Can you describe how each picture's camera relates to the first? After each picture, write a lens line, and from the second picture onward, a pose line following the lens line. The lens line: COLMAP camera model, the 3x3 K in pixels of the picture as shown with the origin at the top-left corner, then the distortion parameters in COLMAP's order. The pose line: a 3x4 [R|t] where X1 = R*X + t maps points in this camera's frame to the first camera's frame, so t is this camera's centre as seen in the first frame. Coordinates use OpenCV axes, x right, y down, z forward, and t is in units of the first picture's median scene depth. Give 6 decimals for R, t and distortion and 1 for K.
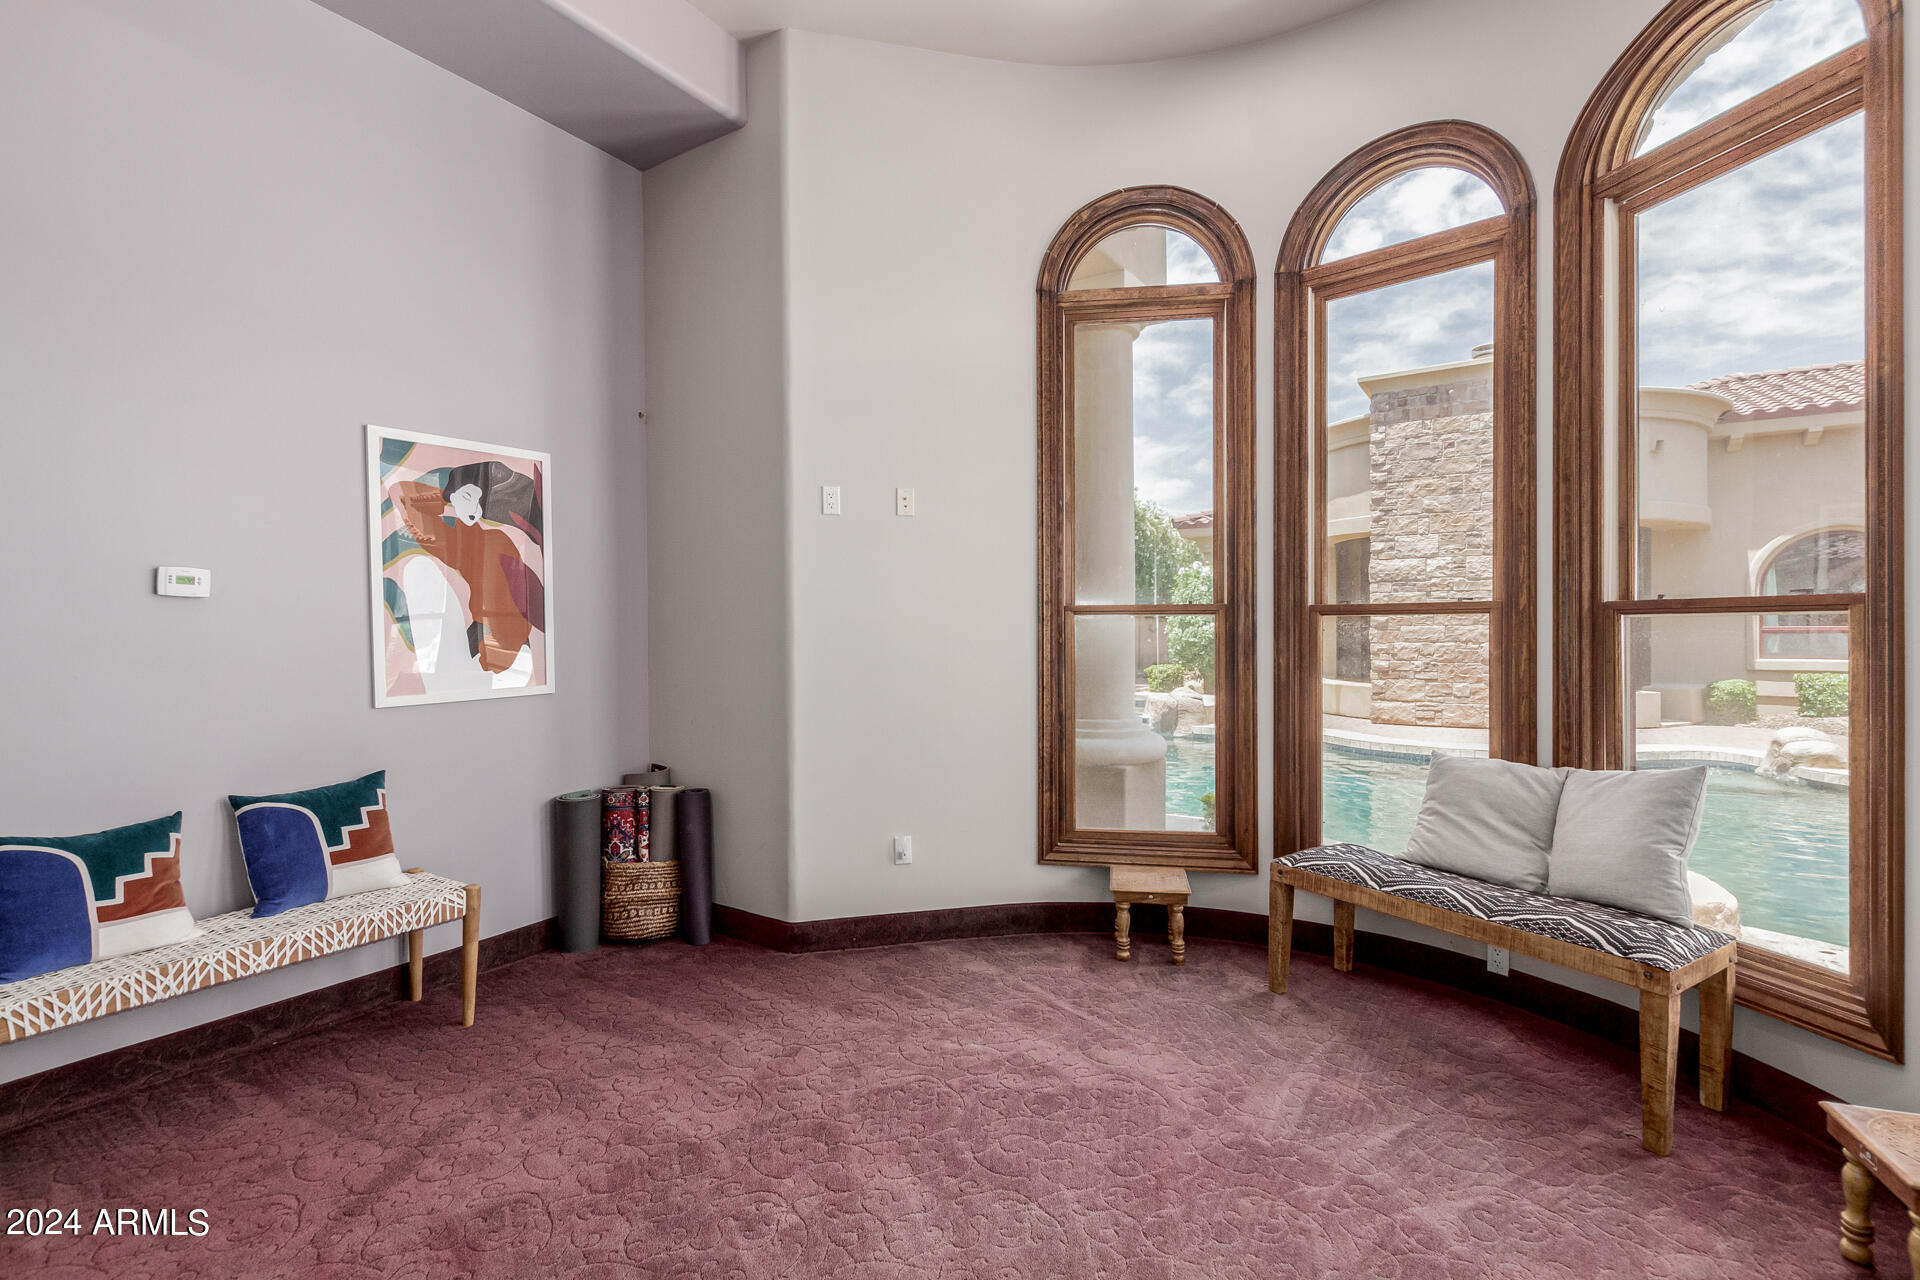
lens RADIAL K [[910.6, 0, 927.0], [0, 910.6, 631.7], [0, 0, 1]] dist [0.005824, -0.002666]
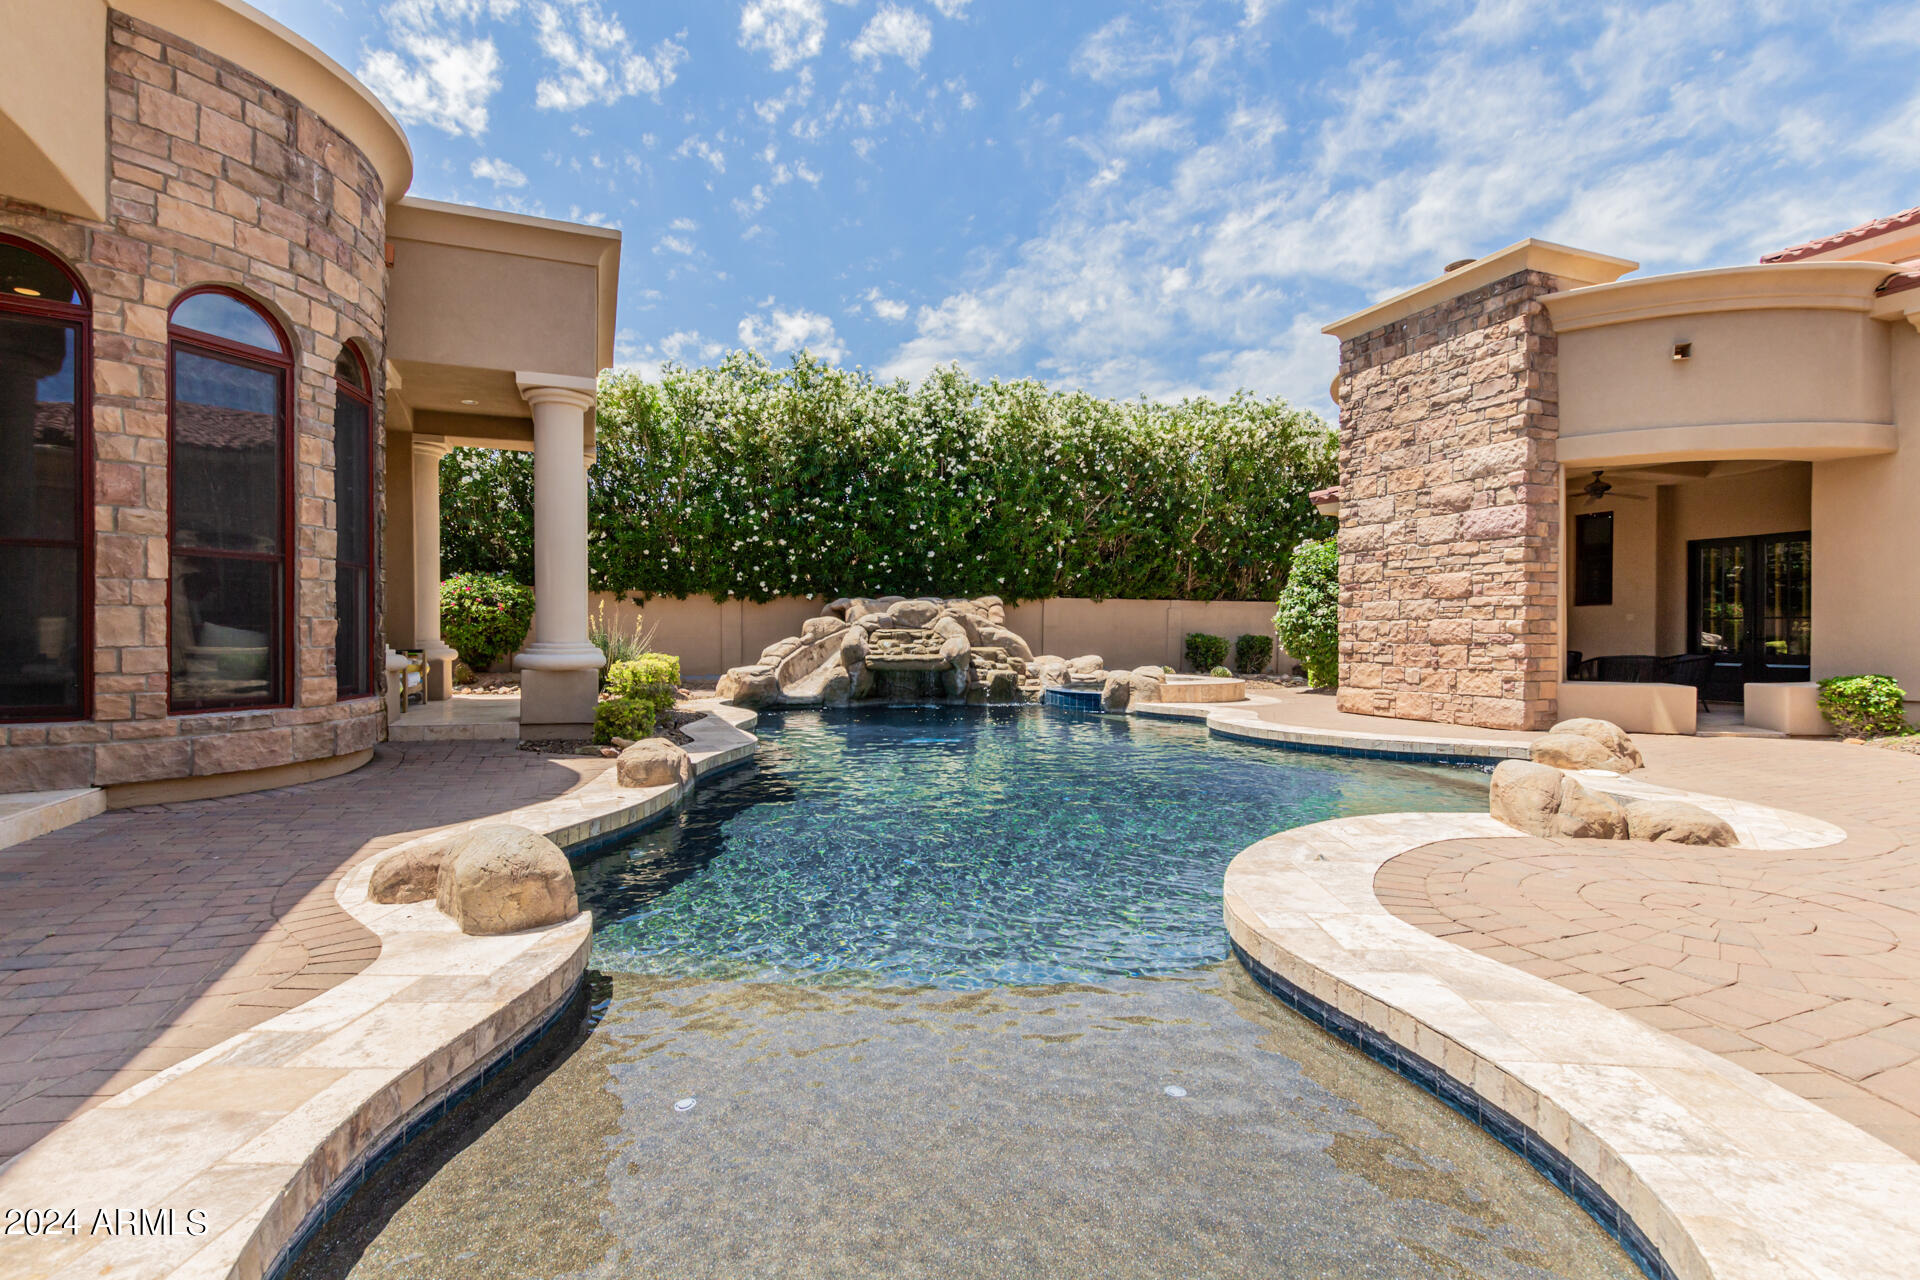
lens RADIAL K [[910.6, 0, 924.4], [0, 910.6, 626.3], [0, 0, 1]] dist [0.005824, -0.002666]
pose [[0.819301, 0.005088, -0.573341, 0.682390], [-0.012133, 0.999891, -0.008465, 0.029793], [0.573235, 0.013892, 0.819273, 0.039446]]
